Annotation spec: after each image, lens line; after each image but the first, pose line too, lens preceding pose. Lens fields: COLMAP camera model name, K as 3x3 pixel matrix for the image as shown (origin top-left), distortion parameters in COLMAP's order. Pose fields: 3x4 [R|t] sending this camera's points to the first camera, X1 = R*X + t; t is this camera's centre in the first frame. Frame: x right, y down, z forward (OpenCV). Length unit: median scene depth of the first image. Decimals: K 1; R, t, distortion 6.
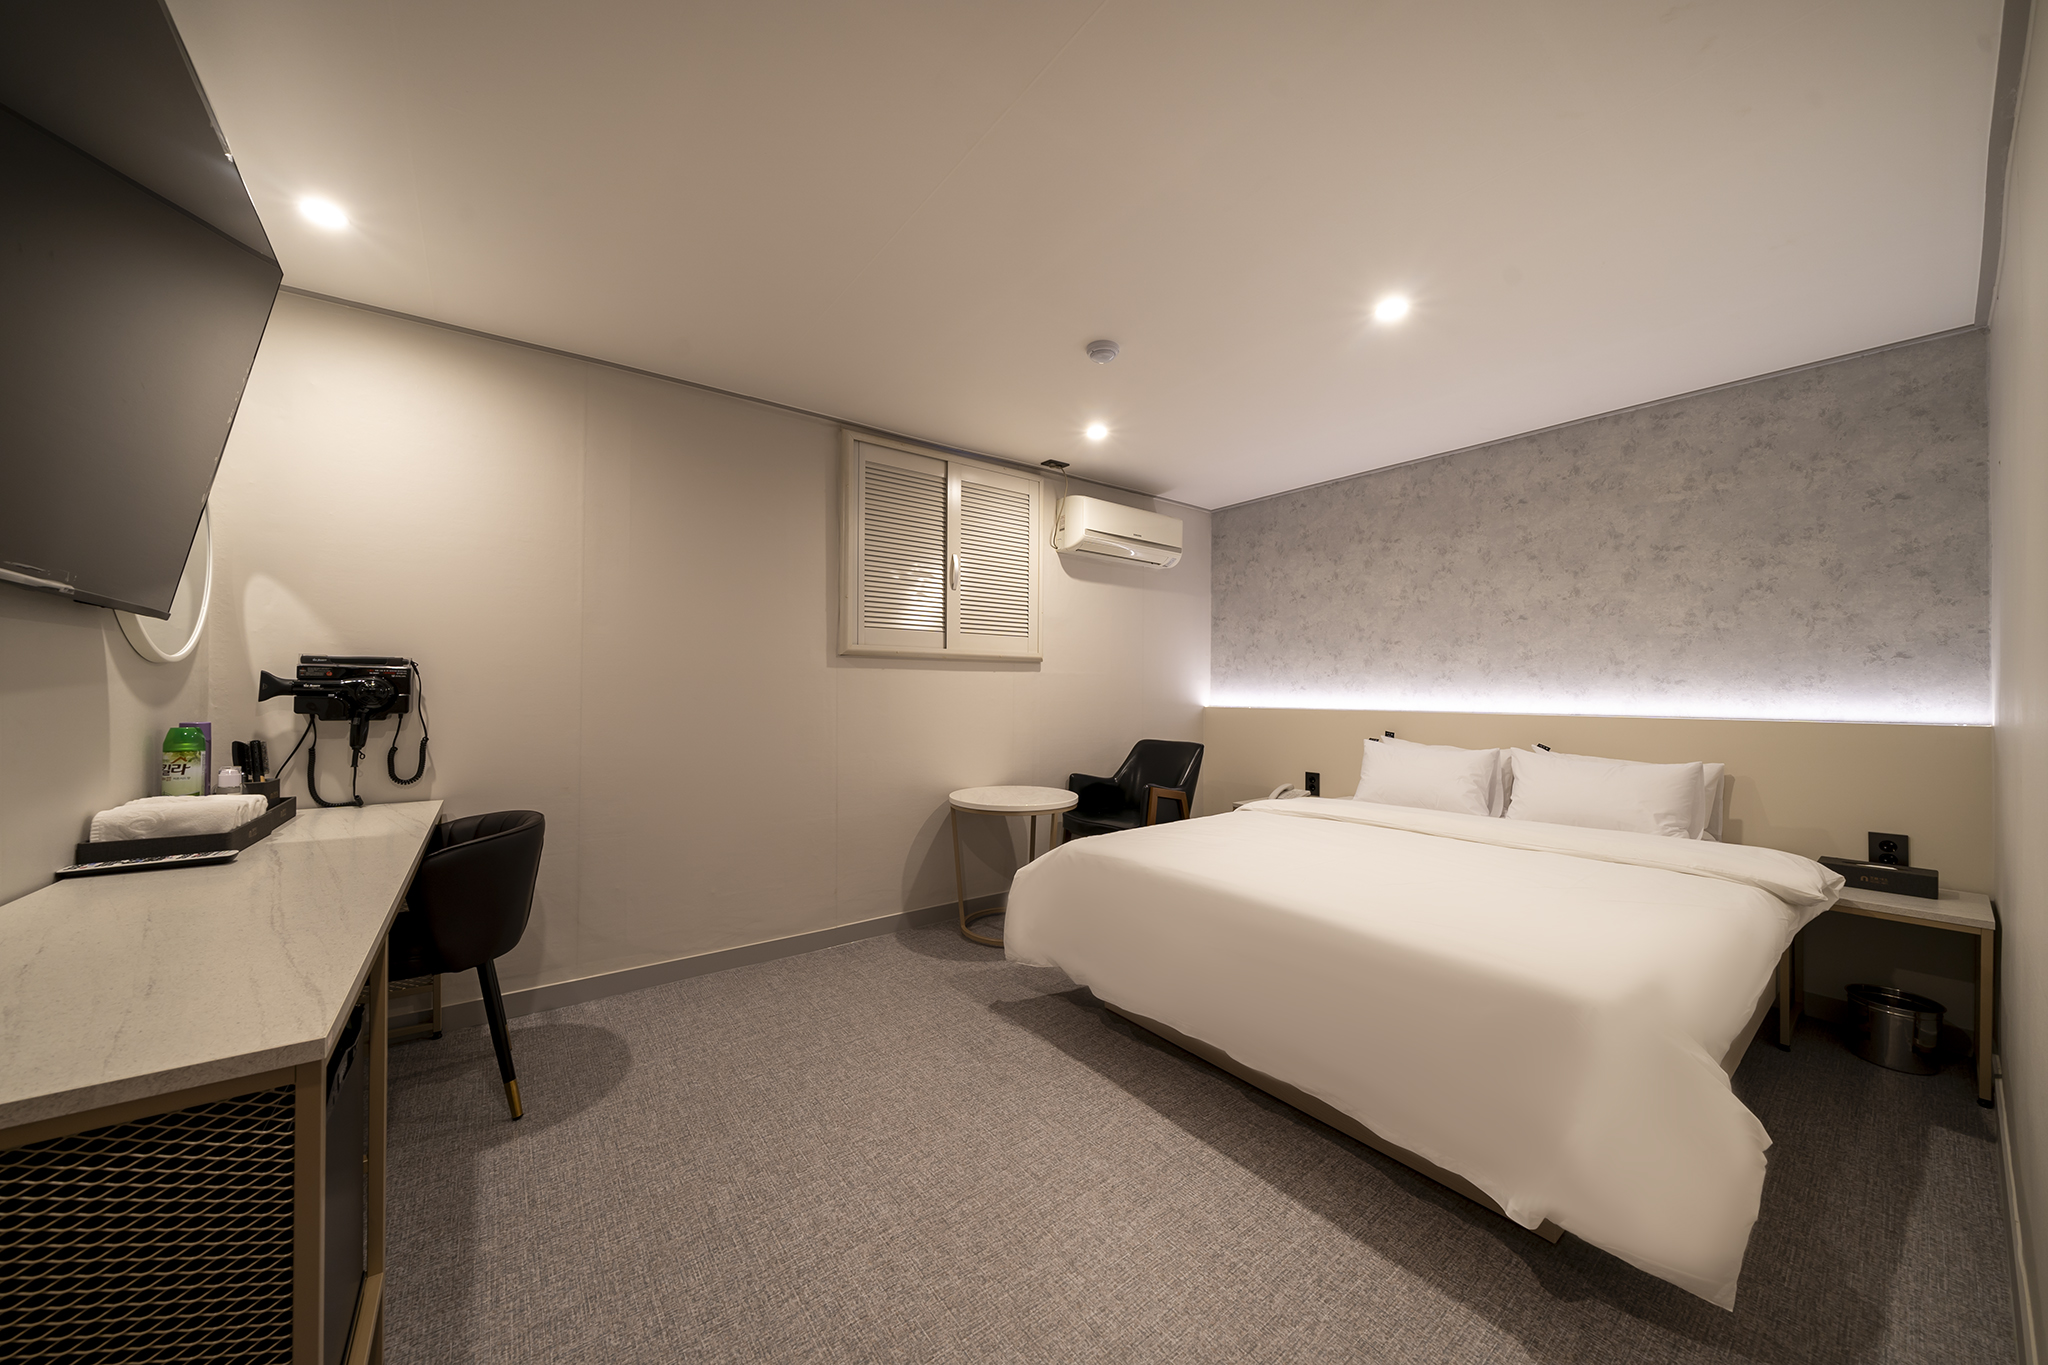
lens RADIAL K [[710.2, 0, 1006.5], [0, 710.2, 687.3], [0, 0, 1]] dist [-0.003204, -0.000994]
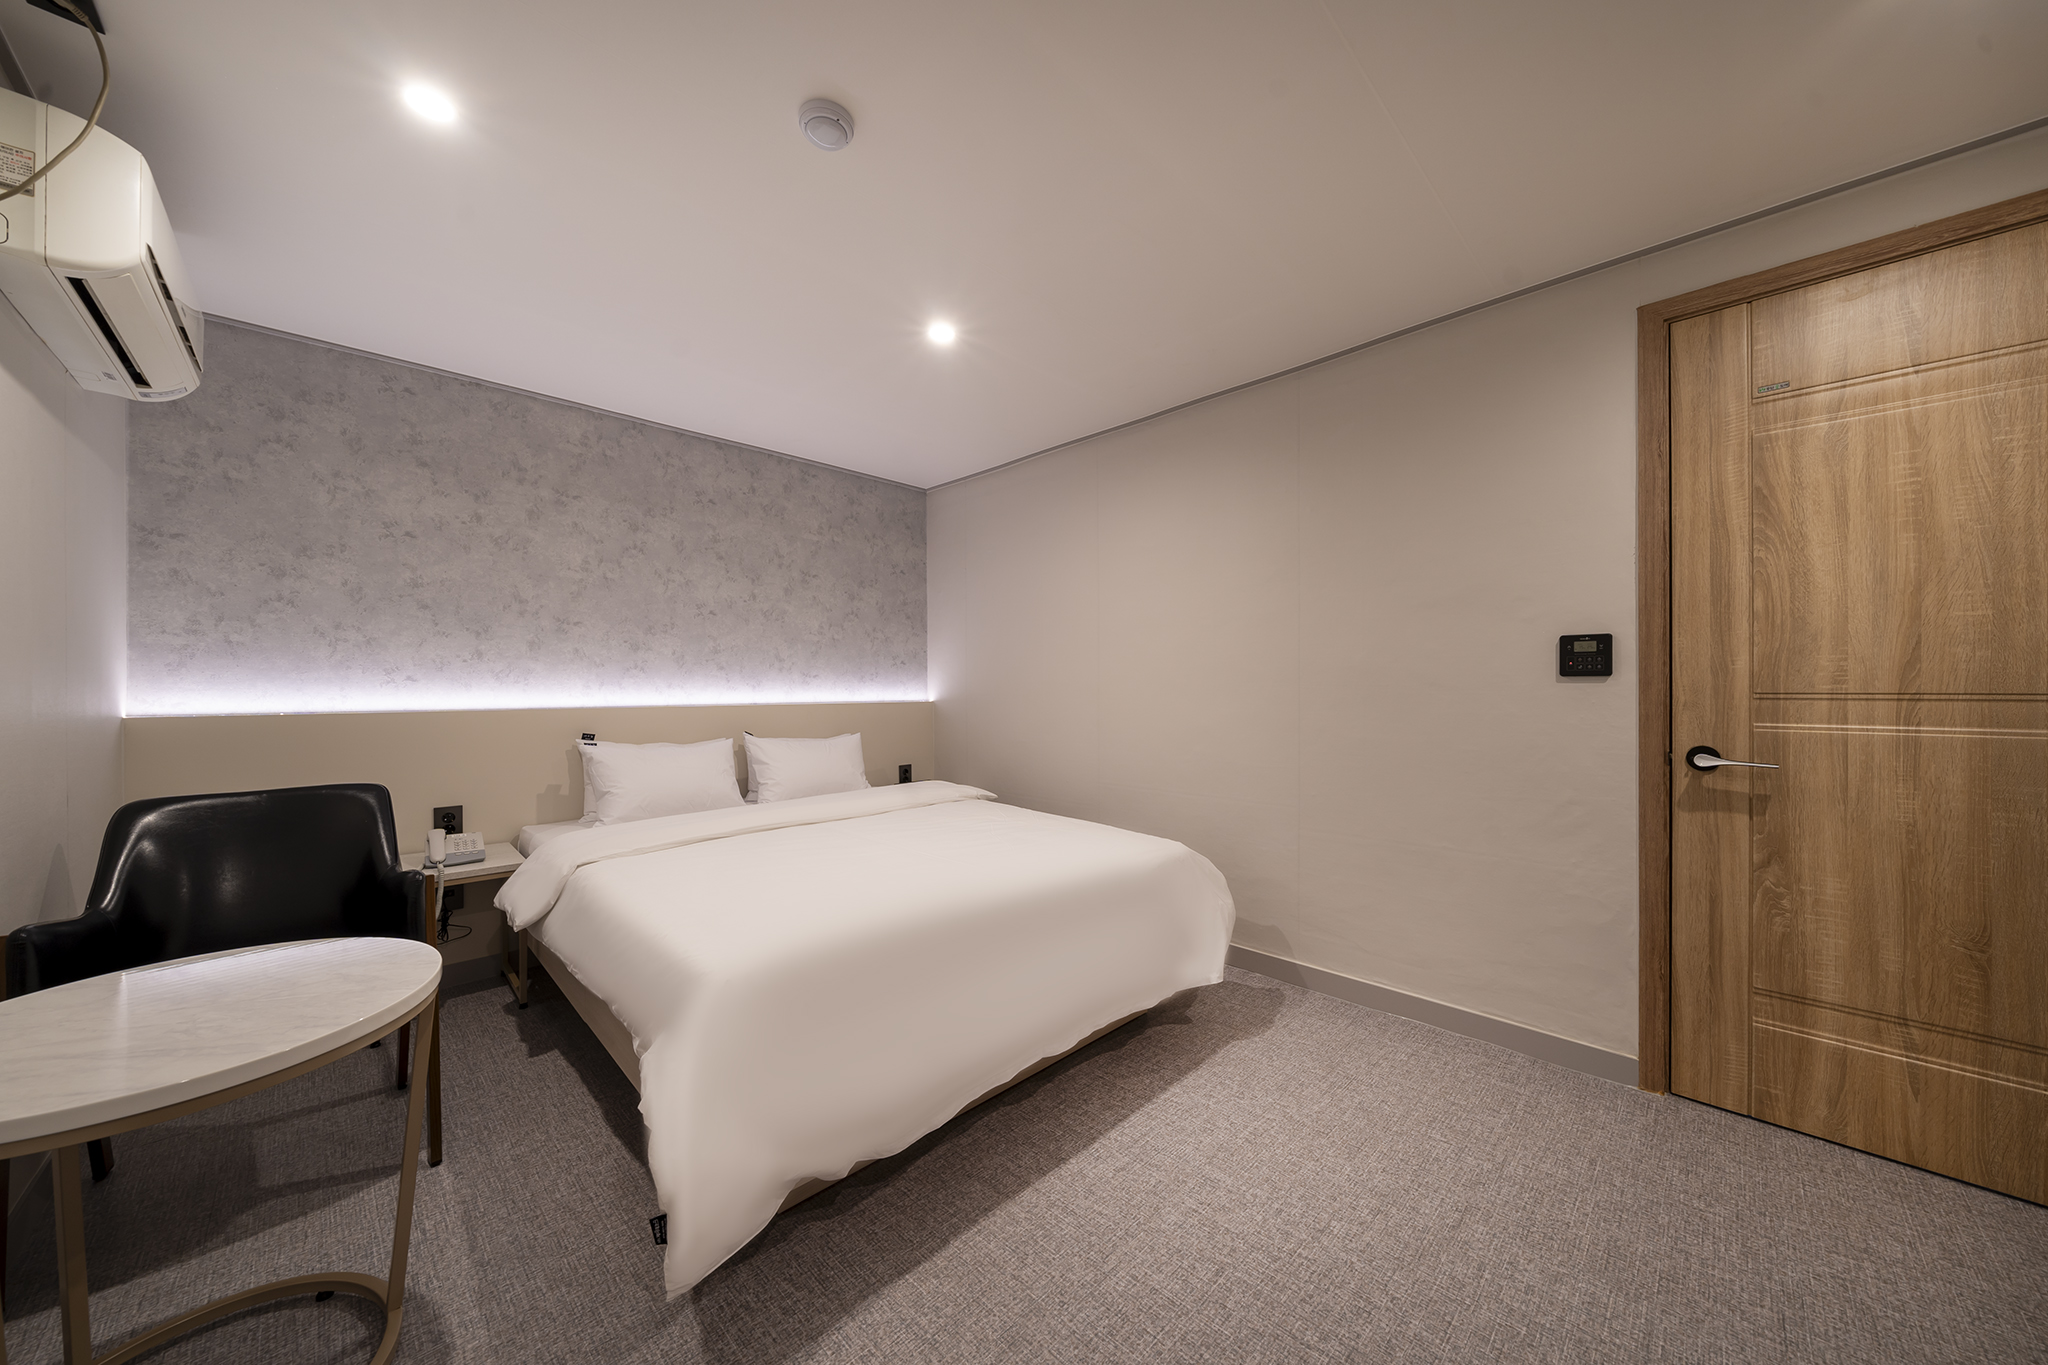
lens RADIAL K [[710.2, 0, 1030.2], [0, 710.2, 688.4], [0, 0, 1]] dist [-0.003204, -0.000994]
pose [[-0.166009, -0.007361, 0.986097, -0.386080], [-0.004466, 0.999967, 0.006713, 0.003887], [-0.986114, -0.003290, -0.166037, 0.718009]]
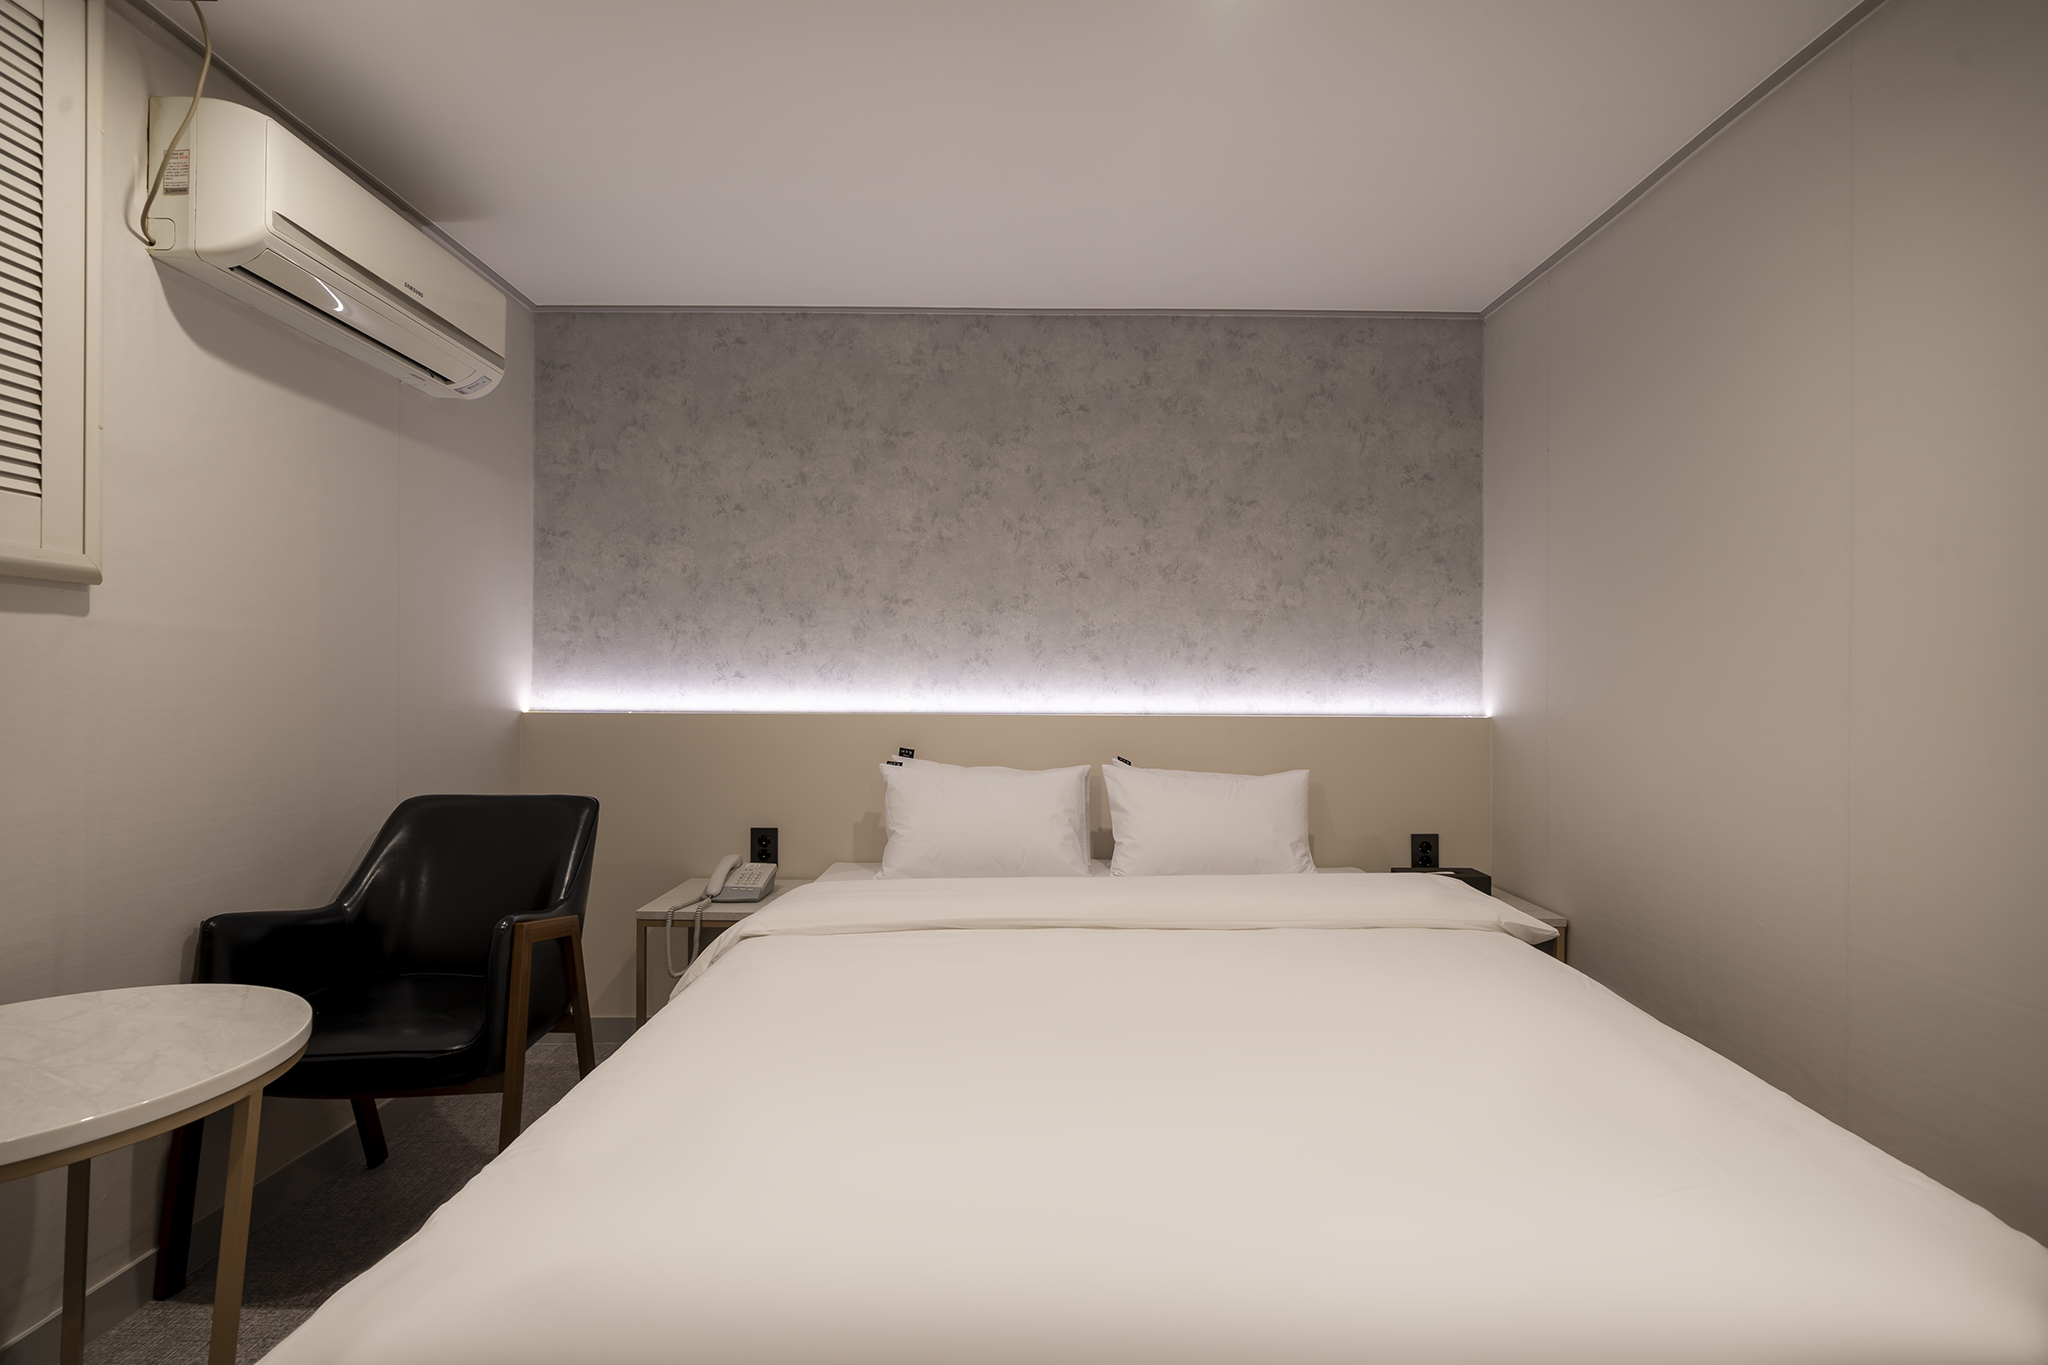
lens RADIAL K [[951.2, 0, 1024.5], [0, 951.2, 685.3], [0, 0, 1]] dist [0.003780, 0.000236]
pose [[0.585425, -0.001360, 0.810725, -0.062206], [-0.007011, 0.999953, 0.006741, 0.003280], [-0.810696, -0.009631, 0.585388, 0.504275]]
